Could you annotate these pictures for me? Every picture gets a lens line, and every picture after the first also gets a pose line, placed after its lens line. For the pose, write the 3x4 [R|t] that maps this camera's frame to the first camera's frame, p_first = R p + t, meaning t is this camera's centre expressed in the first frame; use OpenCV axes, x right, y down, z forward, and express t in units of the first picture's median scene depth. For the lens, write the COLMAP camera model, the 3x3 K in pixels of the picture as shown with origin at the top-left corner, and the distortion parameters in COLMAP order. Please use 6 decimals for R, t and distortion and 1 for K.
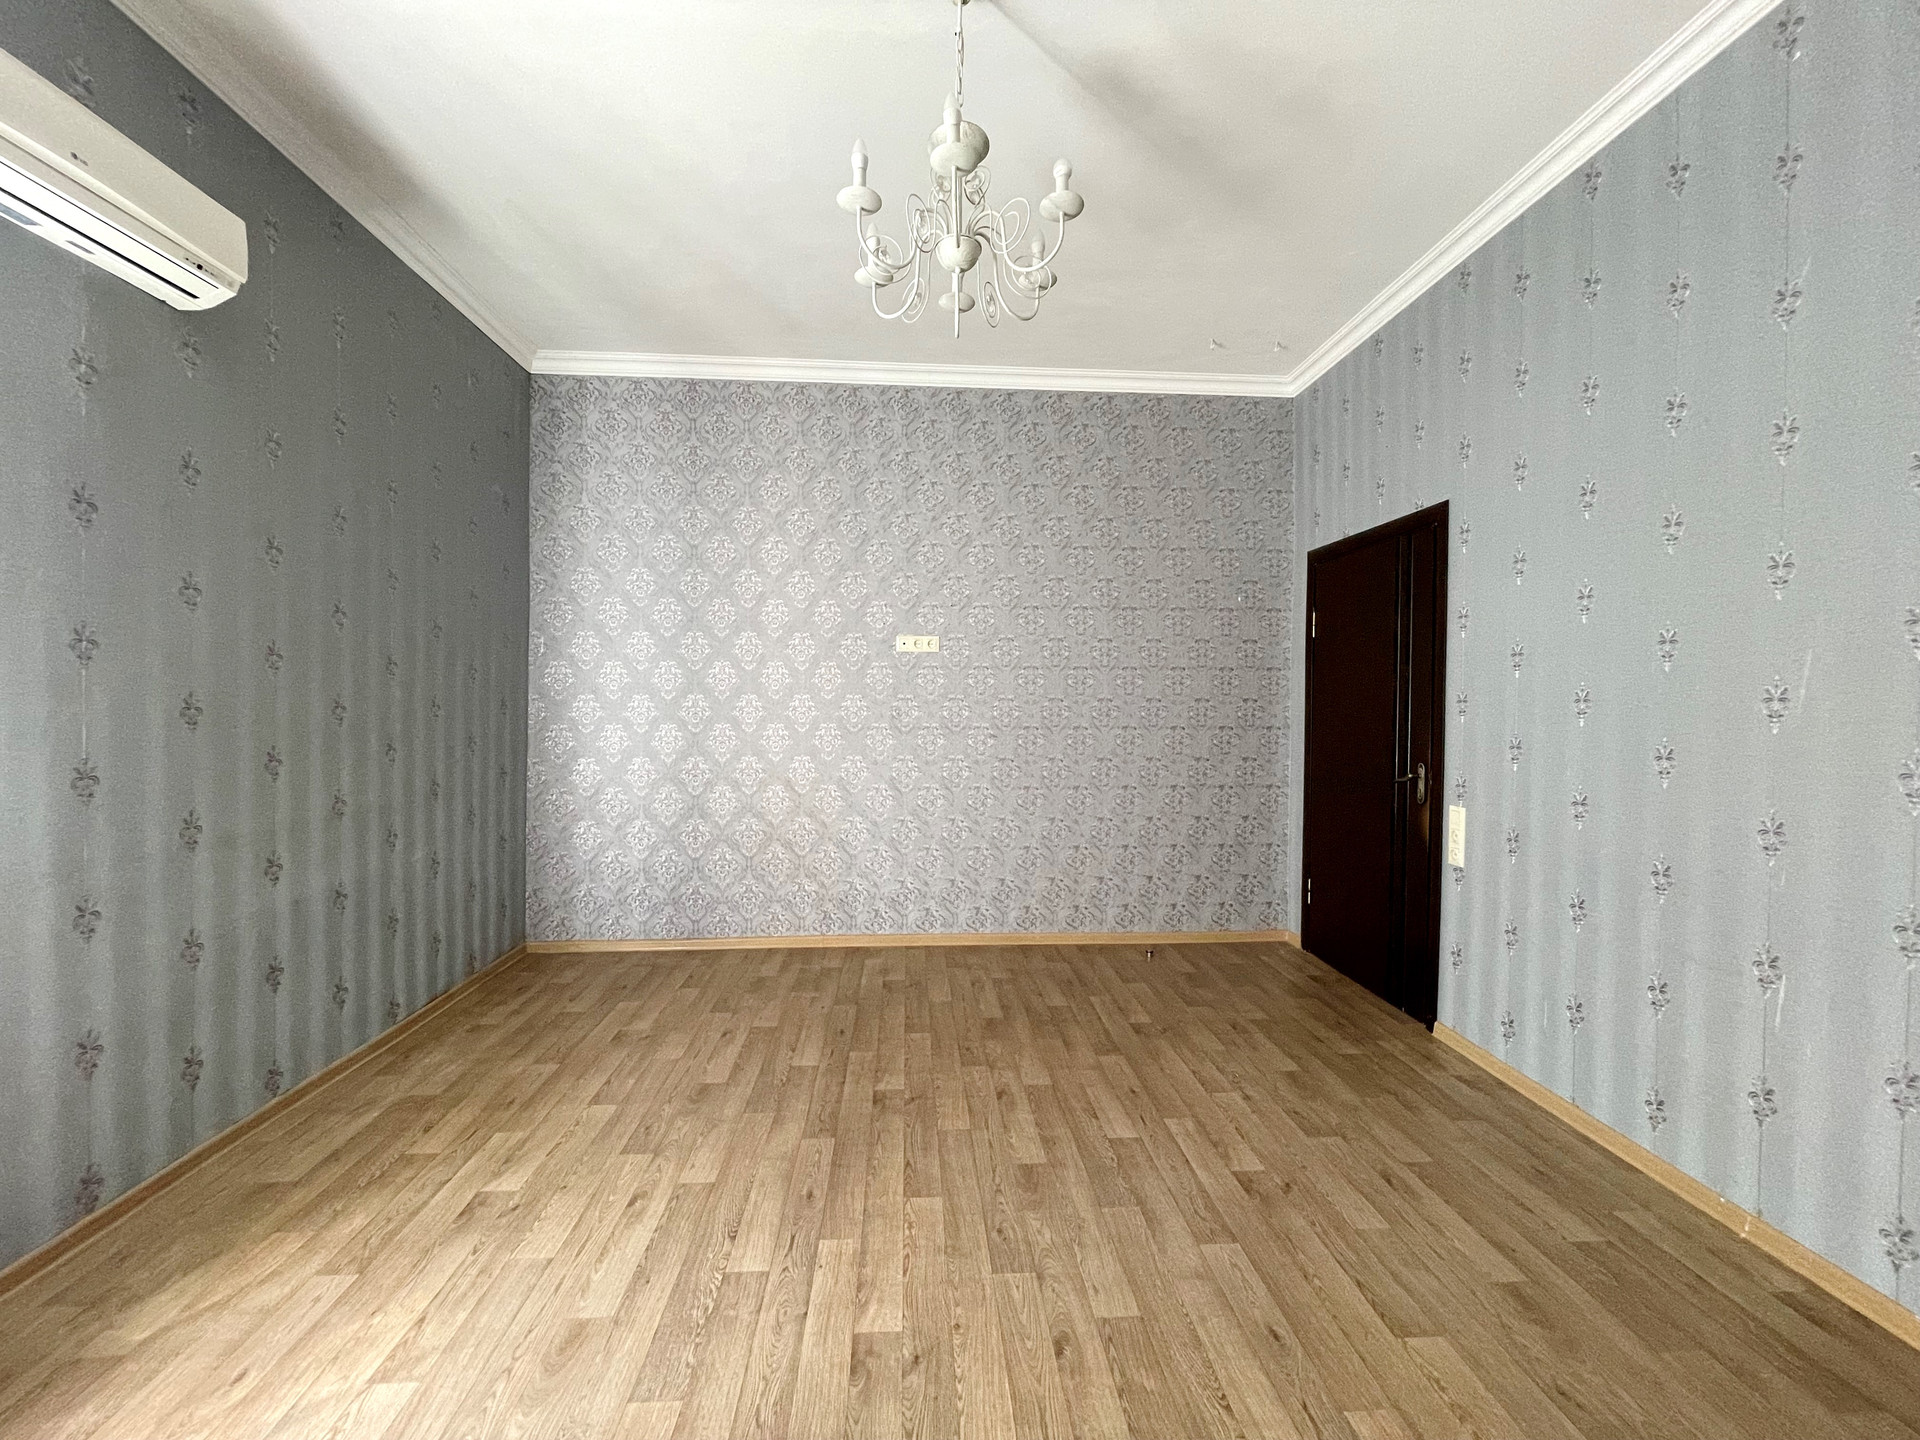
lens RADIAL K [[784.1, 0, 953.8], [0, 784.1, 714.6], [0, 0, 1]] dist [0.004235, -0.000252]
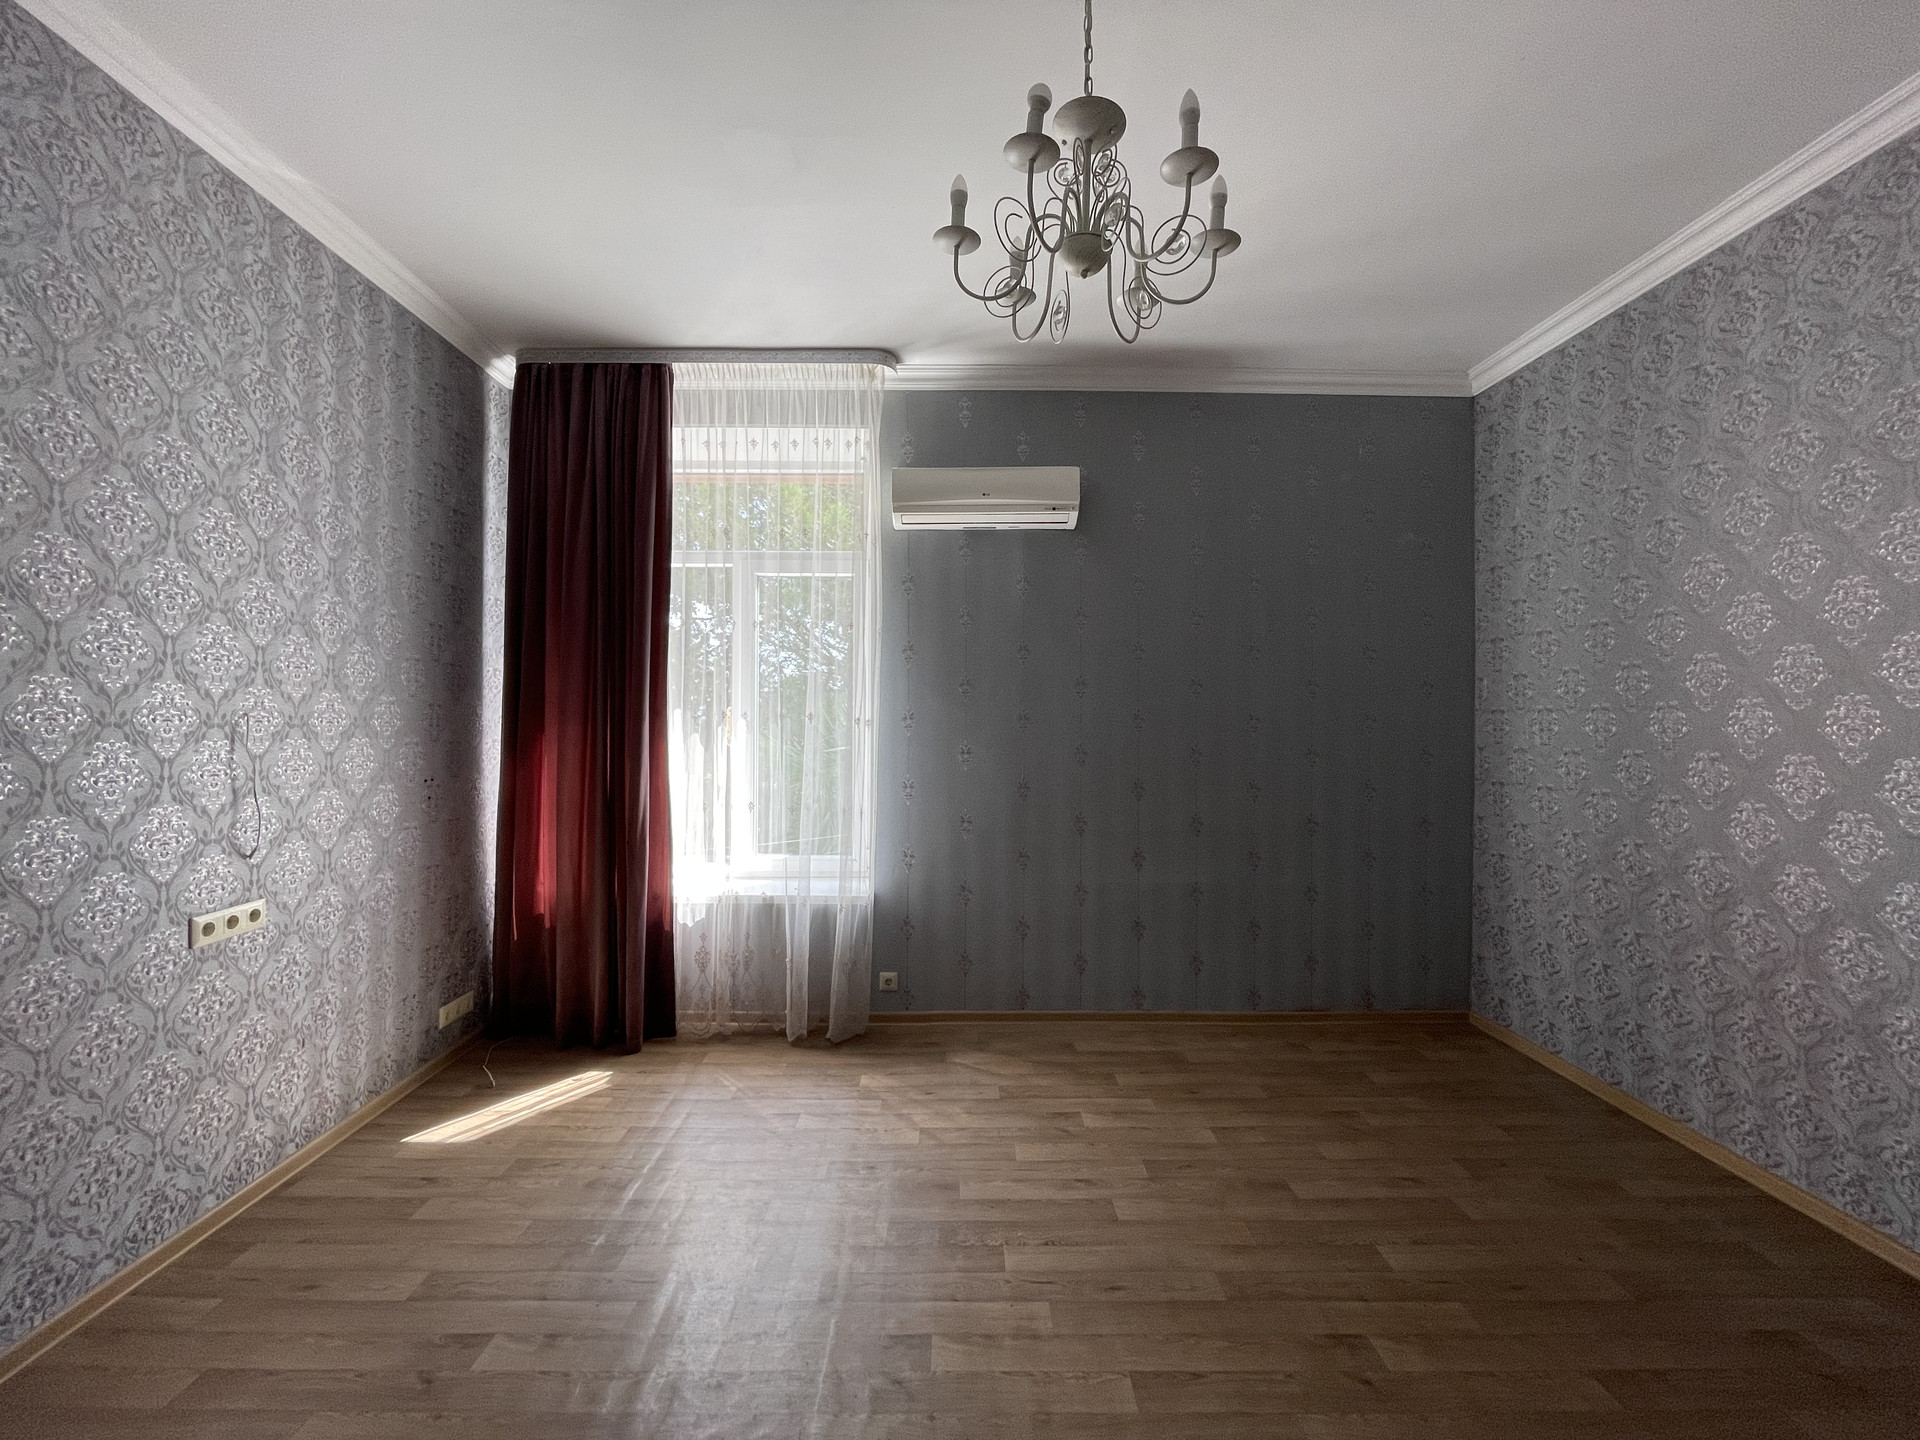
lens RADIAL K [[777.3, 0, 957.5], [0, 777.3, 716.5], [0, 0, 1]] dist [-0.000160, 0.000537]
pose [[-0.059158, -0.009526, -0.998203, 0.418662], [-0.016744, 0.999823, -0.008549, -0.039528], [0.998108, 0.016208, -0.059307, 0.458300]]
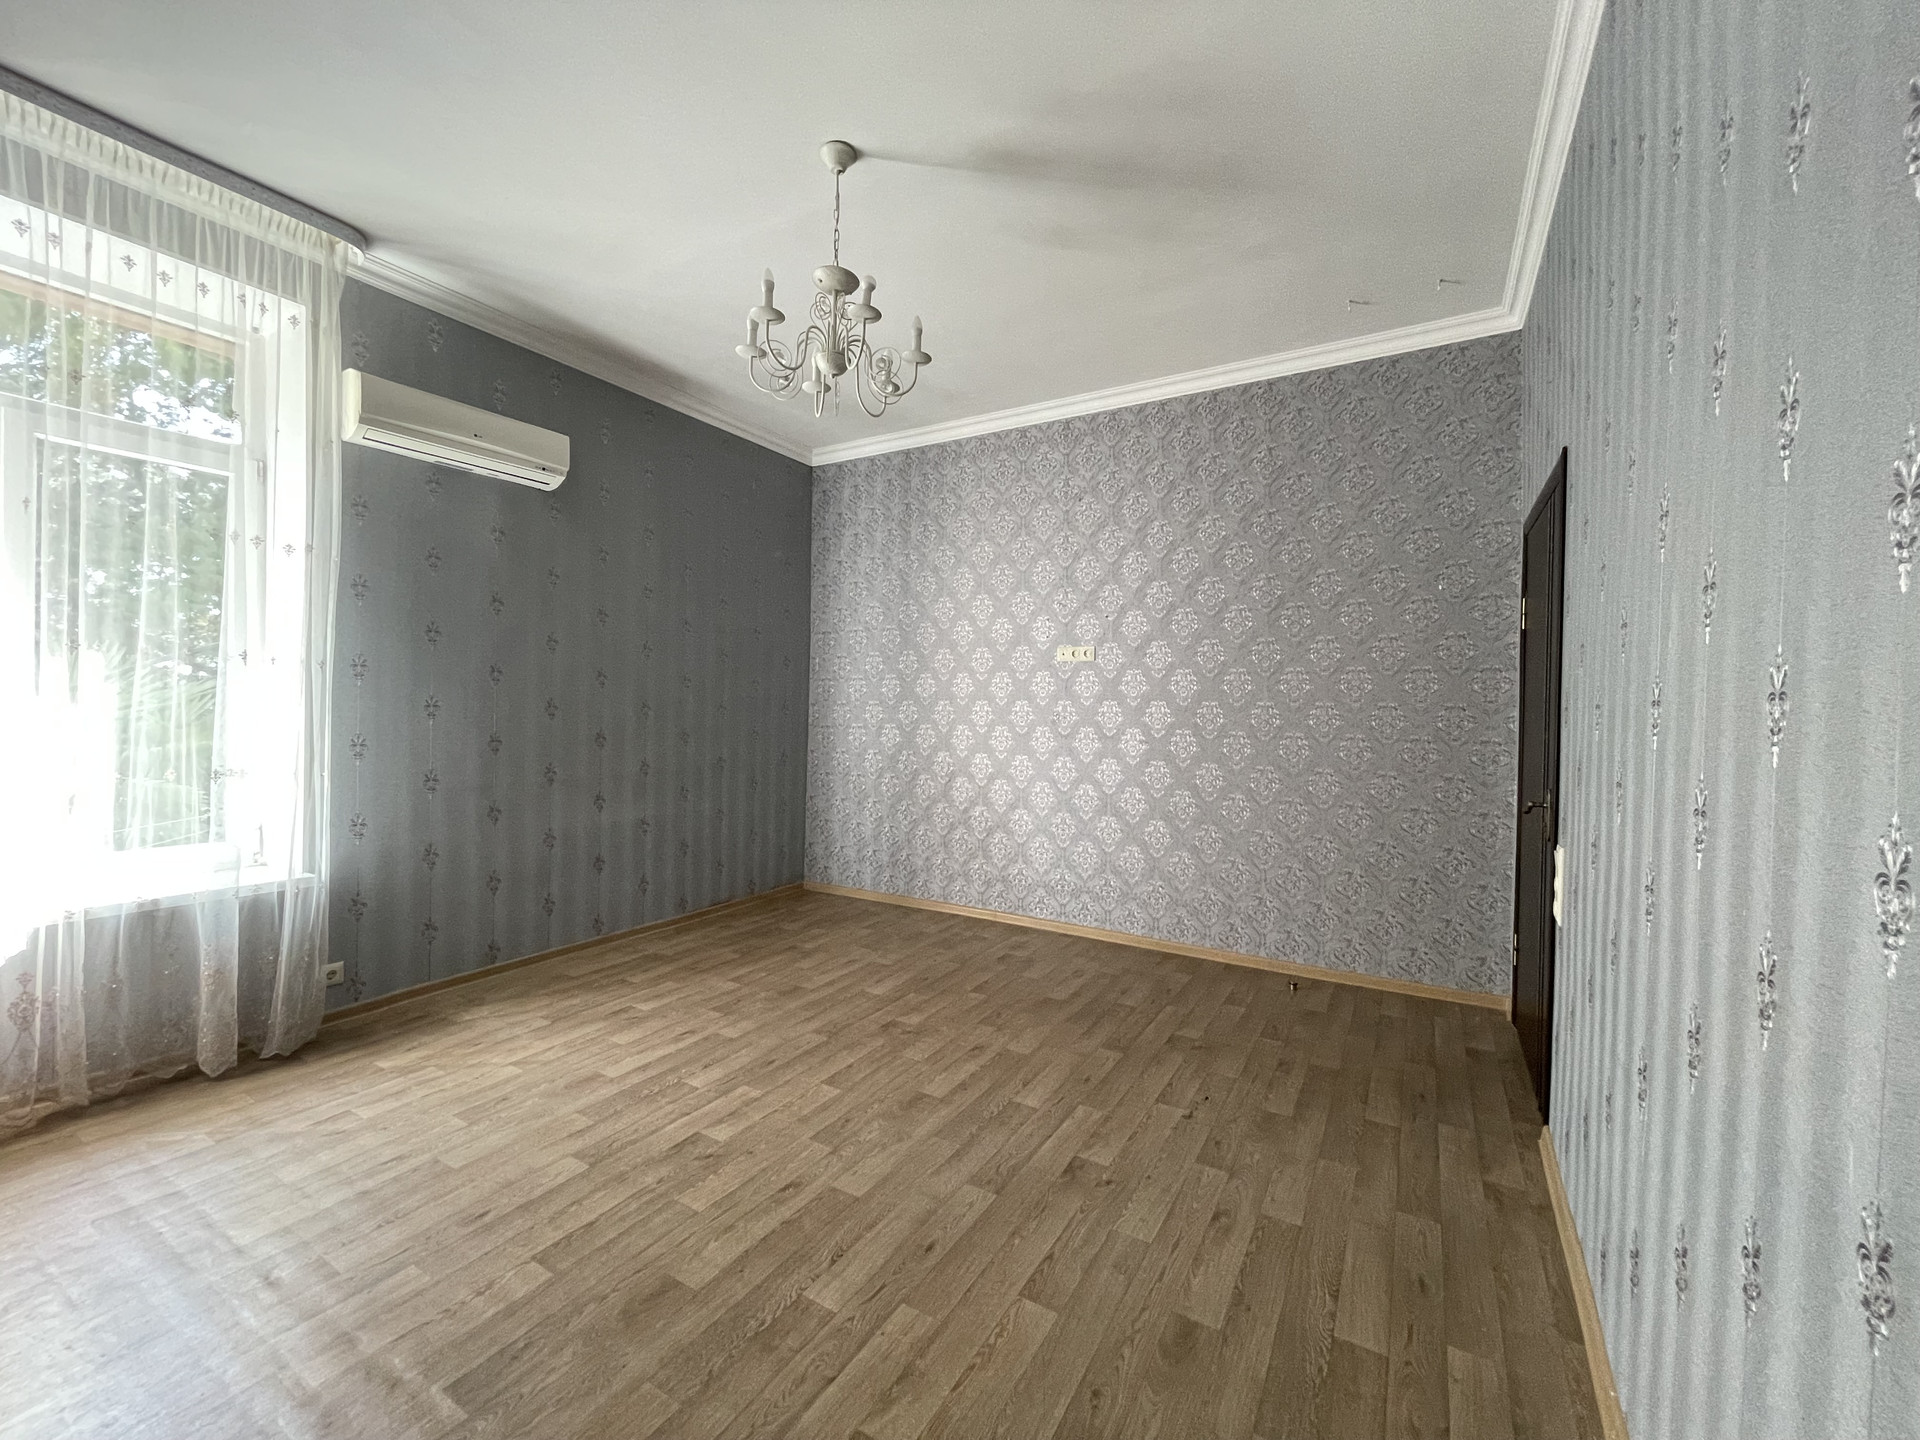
lens RADIAL K [[777.3, 0, 957.5], [0, 777.3, 716.5], [0, 0, 1]] dist [-0.000160, 0.000537]
pose [[0.821548, 0.013281, -0.569984, 0.460991], [-0.017371, 0.999848, -0.001742, 0.000396], [0.569874, 0.011332, 0.821654, 0.030198]]
